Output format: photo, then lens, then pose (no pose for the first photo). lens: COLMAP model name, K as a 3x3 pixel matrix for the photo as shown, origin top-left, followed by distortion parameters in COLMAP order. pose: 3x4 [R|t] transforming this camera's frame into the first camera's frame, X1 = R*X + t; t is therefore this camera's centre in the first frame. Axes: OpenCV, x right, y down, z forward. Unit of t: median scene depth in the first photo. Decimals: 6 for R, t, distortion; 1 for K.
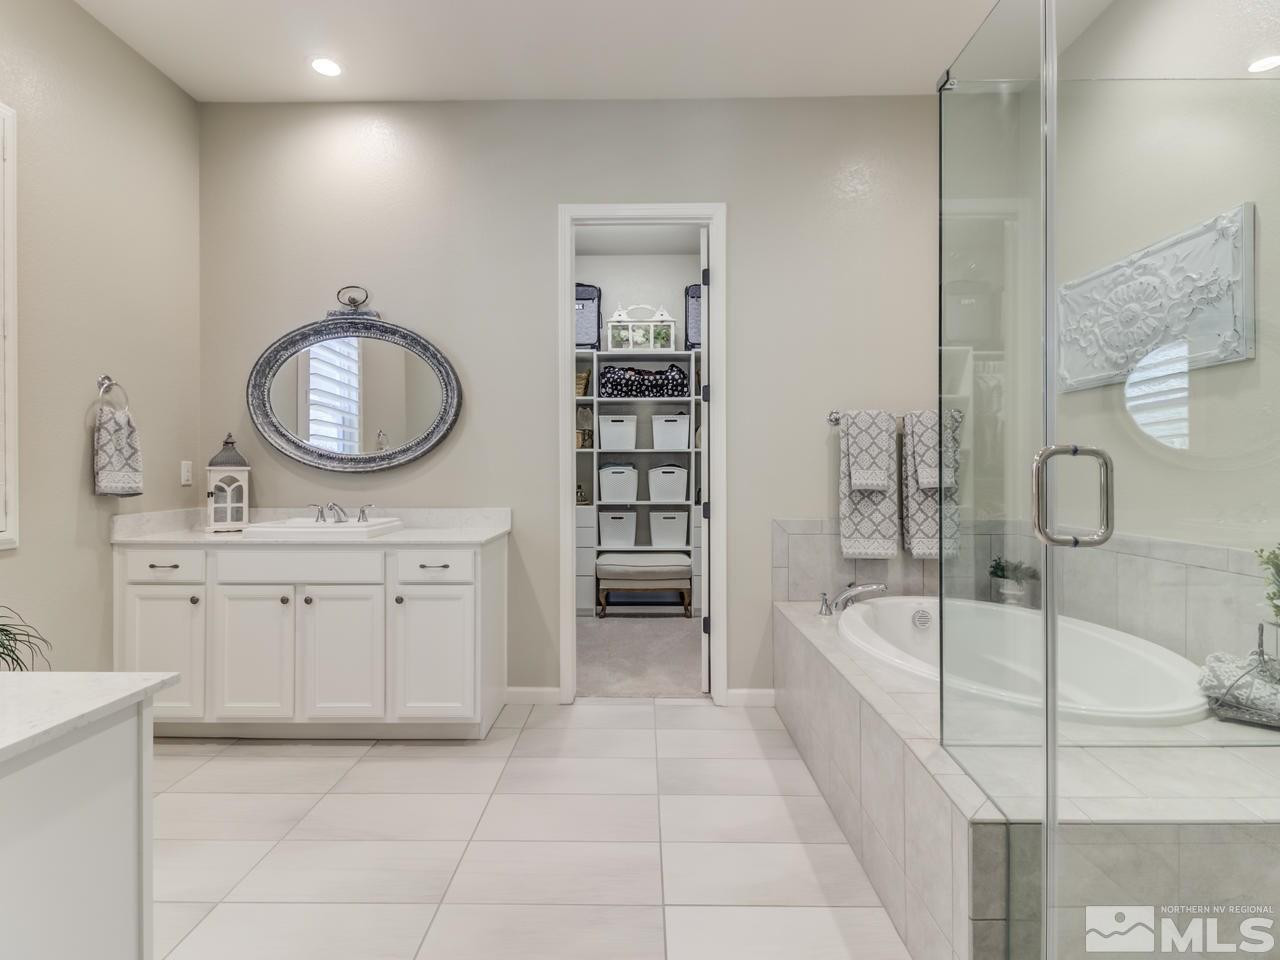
lens RADIAL K [[616.2, 0, 639.0], [0, 616.2, 489.6], [0, 0, 1]] dist [0.048955, -0.000065]
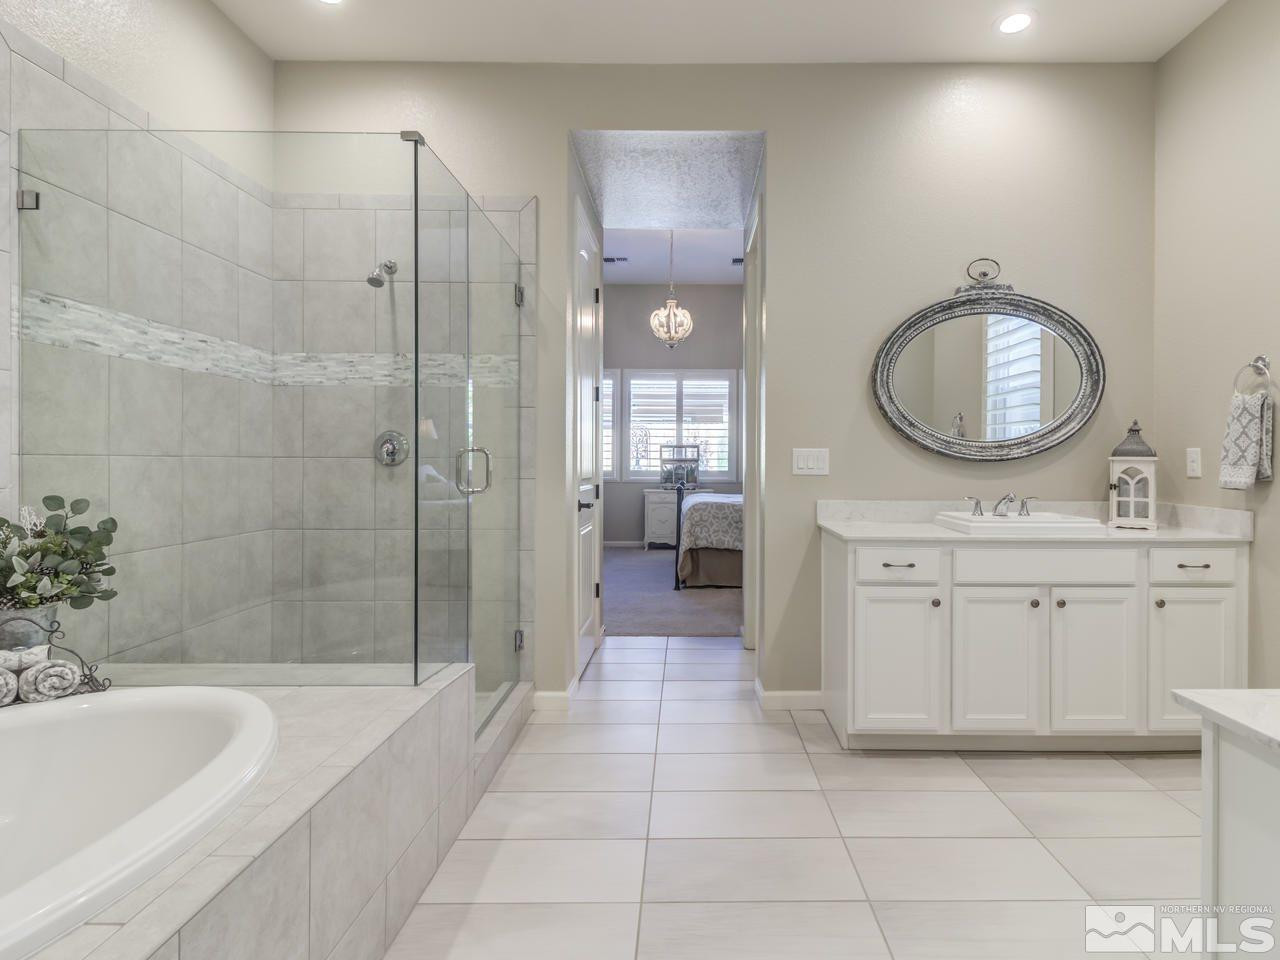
lens RADIAL K [[660.5, 0, 614.4], [0, 660.5, 479.7], [0, 0, 1]] dist [0.002160, -0.000568]
pose [[0.999822, -0.000882, 0.018822, -1.196311], [0.000931, 0.999996, -0.002565, -0.001202], [-0.018819, 0.002582, 0.999820, 0.049321]]
